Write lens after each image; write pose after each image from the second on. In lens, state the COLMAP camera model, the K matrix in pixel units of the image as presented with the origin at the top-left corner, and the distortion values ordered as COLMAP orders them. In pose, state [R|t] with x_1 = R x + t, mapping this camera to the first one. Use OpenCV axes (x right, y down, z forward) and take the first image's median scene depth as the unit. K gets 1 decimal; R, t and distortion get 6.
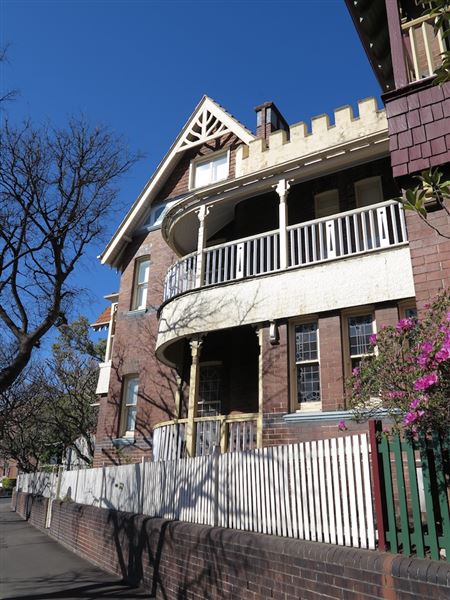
lens RADIAL K [[496.9, 0, 221.6], [0, 496.9, 301.7], [0, 0, 1]] dist [-0.046115, 0.021489]
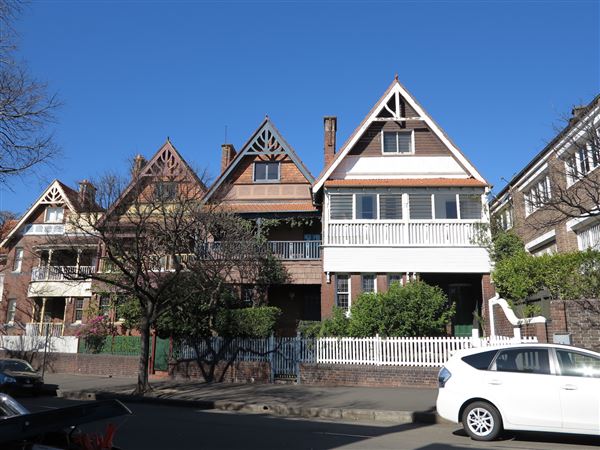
lens RADIAL K [[496.9, 0, 299.2], [0, 496.9, 224.8], [0, 0, 1]] dist [-0.046115, 0.021489]
pose [[0.886343, 0.084621, 0.455232, -0.072829], [-0.151195, 0.982160, 0.111810, -0.896780], [-0.437649, -0.167931, 0.883325, -2.196675]]
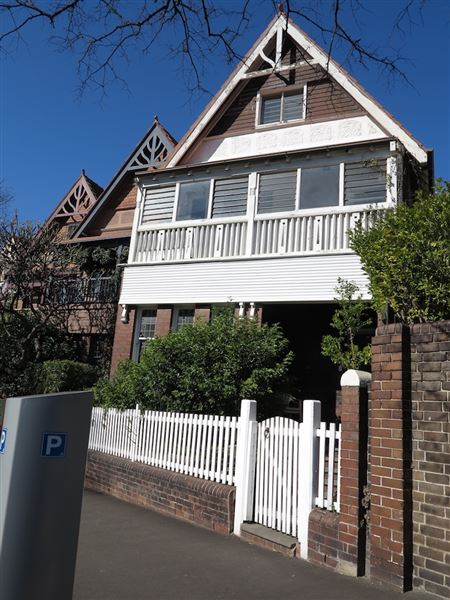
lens RADIAL K [[496.9, 0, 224.8], [0, 496.9, 299.6], [0, 0, 1]] dist [-0.046115, 0.021489]
pose [[0.988450, 0.076110, 0.131052, 0.902767], [-0.094082, 0.986105, 0.136911, -0.735622], [-0.118811, -0.147659, 0.981876, -1.827716]]
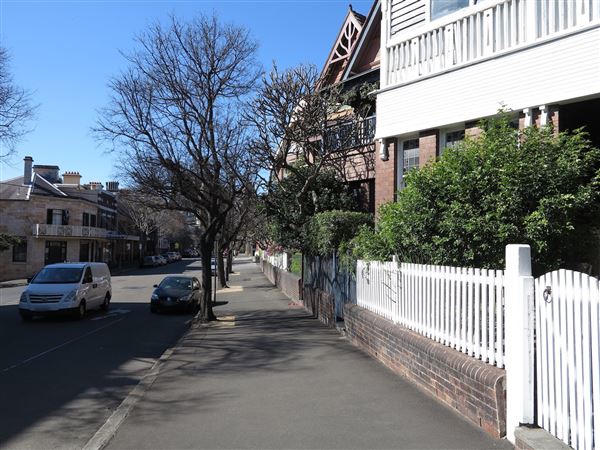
lens RADIAL K [[496.9, 0, 295.6], [0, 496.9, 223.1], [0, 0, 1]] dist [-0.046115, 0.021489]
pose [[0.937445, -0.030359, -0.346808, 0.994592], [0.133554, 0.951331, 0.277729, -0.681826], [0.321498, -0.306673, 0.895874, -1.651948]]
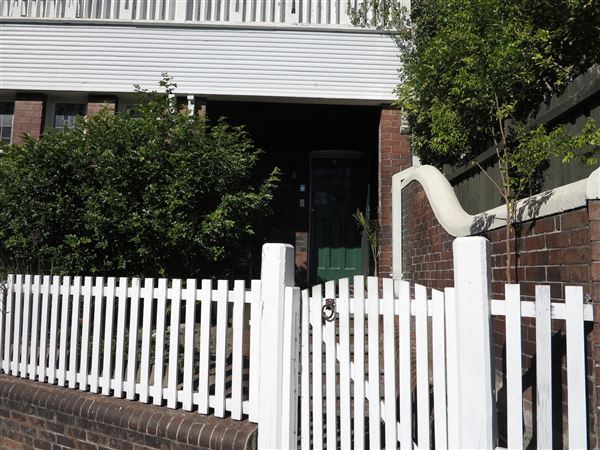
lens RADIAL K [[496.9, 0, 297.5], [0, 496.9, 226.4], [0, 0, 1]] dist [-0.046115, 0.021489]
pose [[0.839459, 0.040711, 0.541896, 0.872614], [-0.189767, 0.956373, 0.222122, -0.606238], [-0.509212, -0.289296, 0.810562, -1.479518]]
